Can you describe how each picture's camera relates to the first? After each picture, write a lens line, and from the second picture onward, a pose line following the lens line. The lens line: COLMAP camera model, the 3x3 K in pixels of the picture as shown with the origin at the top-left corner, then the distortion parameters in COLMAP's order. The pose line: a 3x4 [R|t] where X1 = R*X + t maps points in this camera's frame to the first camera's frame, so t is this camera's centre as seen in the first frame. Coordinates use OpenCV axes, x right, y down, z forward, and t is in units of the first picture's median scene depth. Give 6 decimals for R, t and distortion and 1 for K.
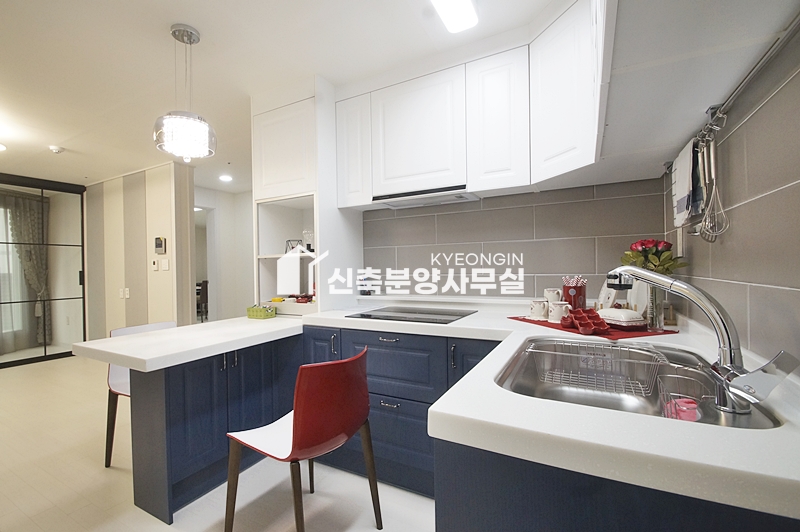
lens RADIAL K [[355.4, 0, 398.5], [0, 355.4, 269.5], [0, 0, 1]] dist [-0.005776, -0.000438]
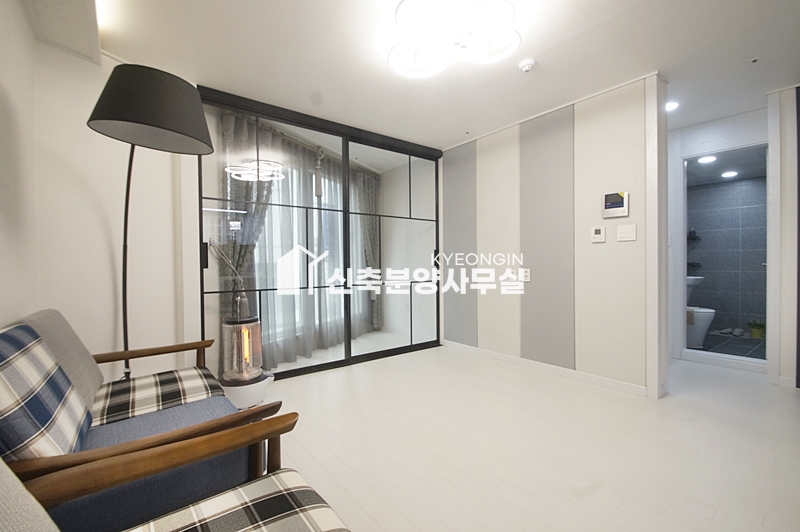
lens RADIAL K [[355.4, 0, 400.2], [0, 355.4, 267.9], [0, 0, 1]] dist [-0.005776, -0.000438]
pose [[0.915987, 0.015899, -0.400893, -0.628314], [-0.016077, 0.999866, 0.002921, 0.046094], [0.400886, 0.003770, 0.916120, 0.173888]]
